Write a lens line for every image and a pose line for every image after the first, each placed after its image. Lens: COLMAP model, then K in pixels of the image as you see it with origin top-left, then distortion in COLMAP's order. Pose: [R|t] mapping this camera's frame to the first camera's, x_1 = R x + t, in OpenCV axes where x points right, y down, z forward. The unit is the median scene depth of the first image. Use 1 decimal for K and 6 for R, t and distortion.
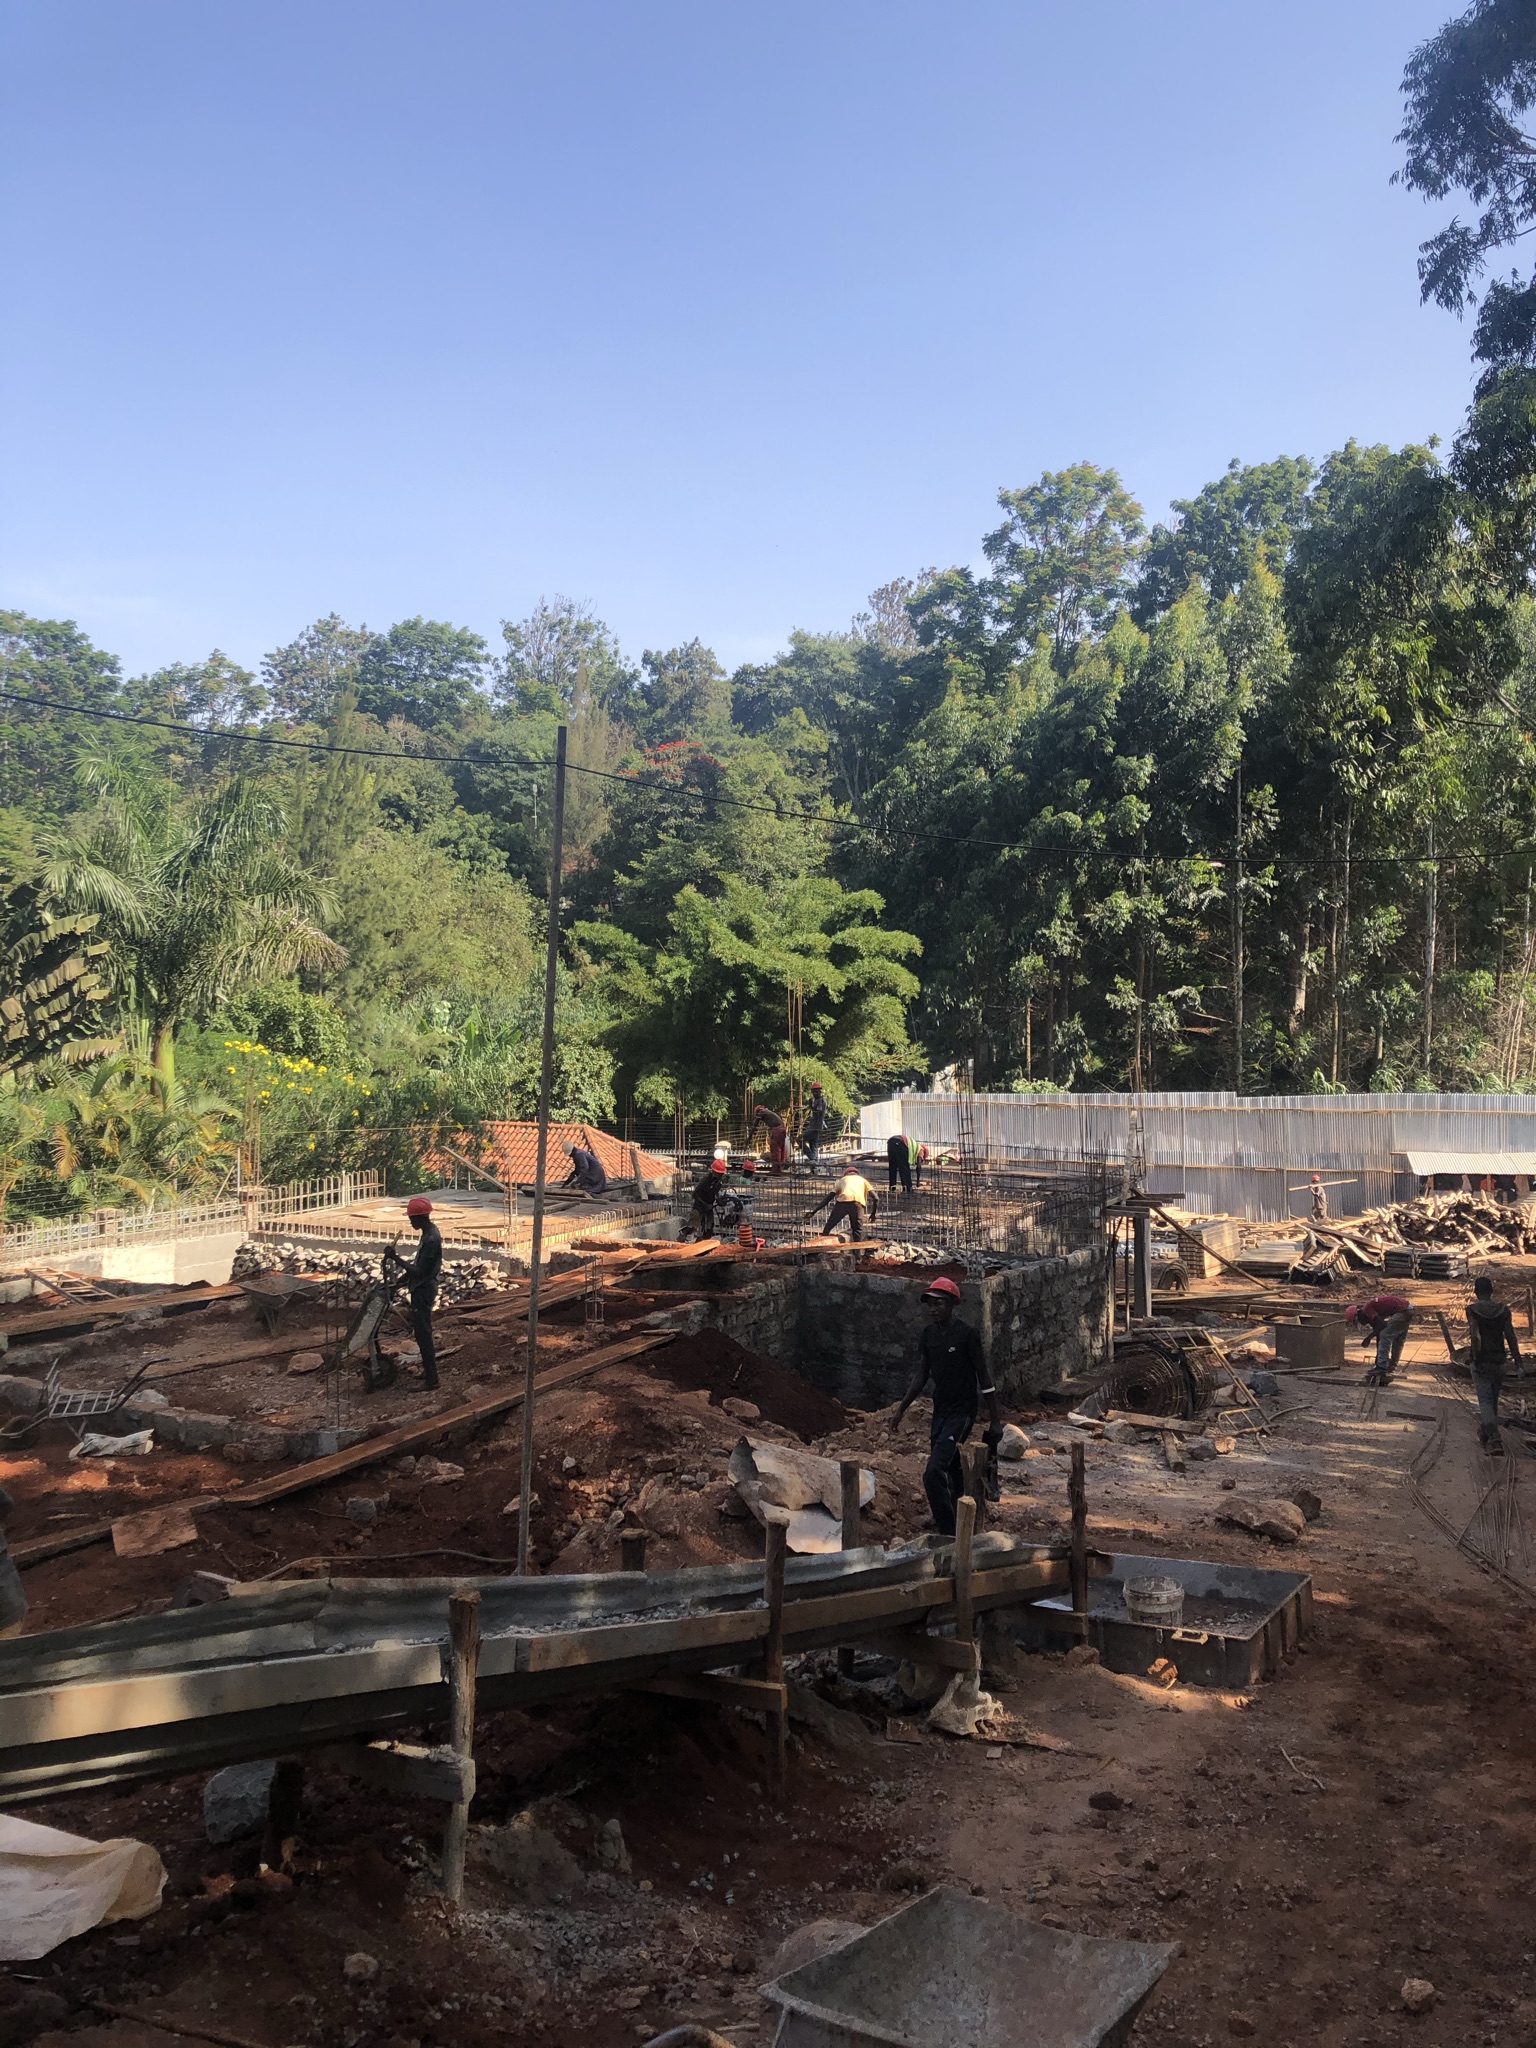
lens RADIAL K [[1862.9, 0, 768.0], [0, 1862.9, 1024.0], [0, 0, 1]] dist [0.145177, 0.001558]
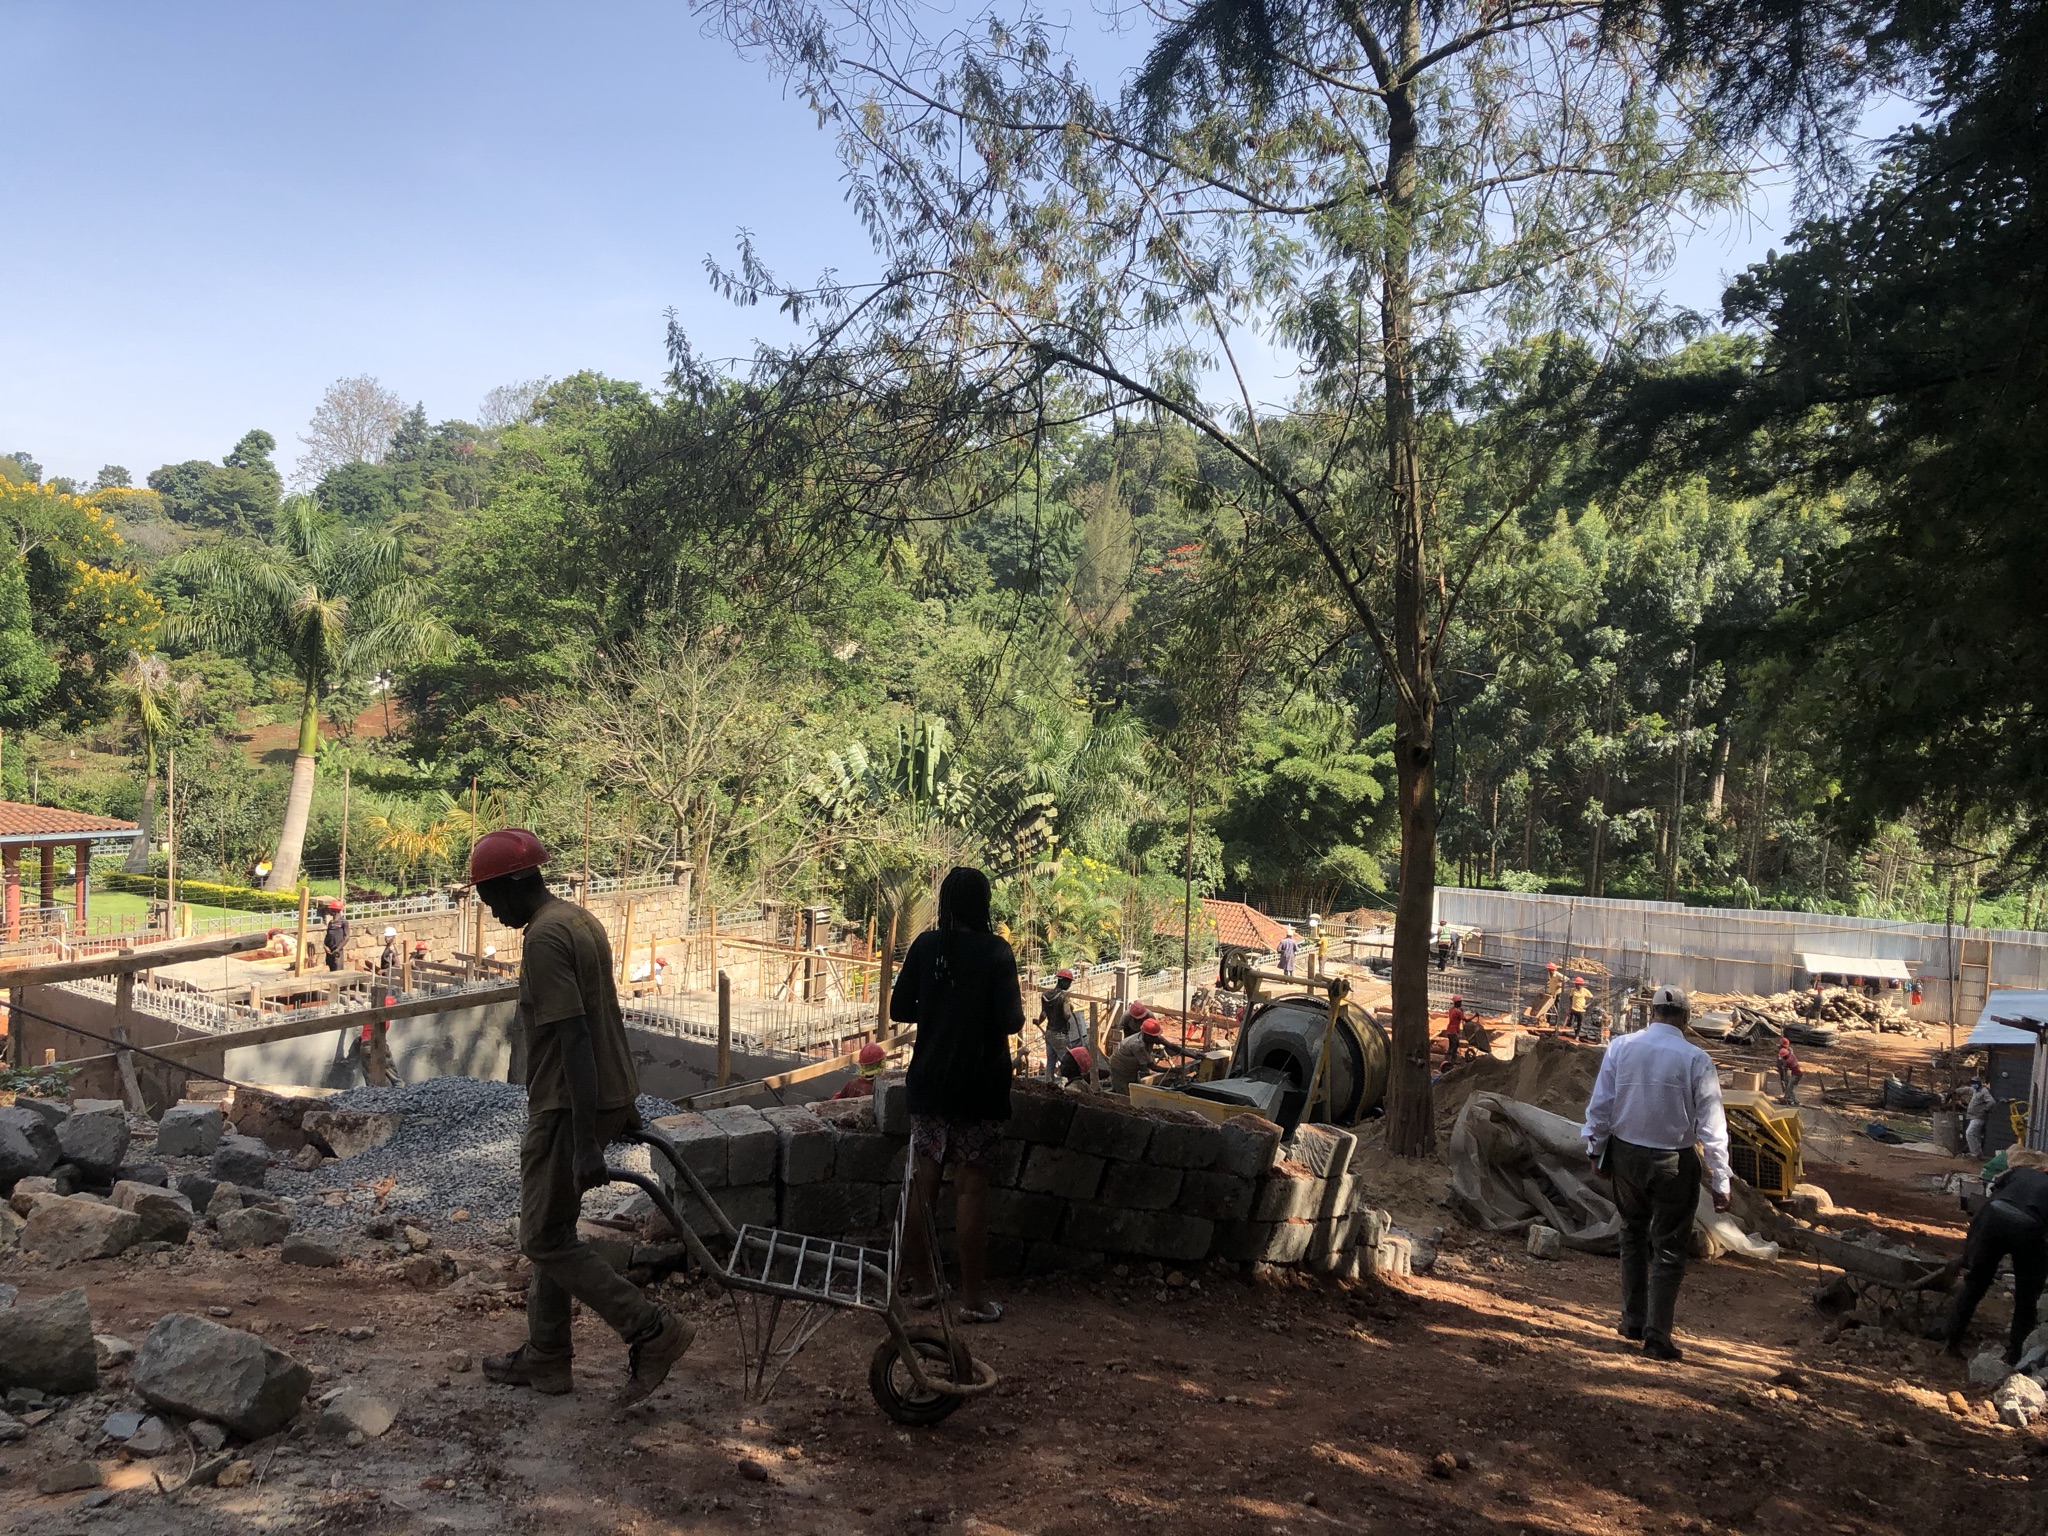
lens RADIAL K [[1862.9, 0, 1032.3], [0, 1862.9, 769.9], [0, 0, 1]] dist [0.145177, 0.001558]
pose [[0.996751, 0.054575, -0.059239, -0.185132], [-0.052925, 0.998175, 0.029075, -0.090242], [0.060718, -0.025846, 0.997820, -0.525909]]
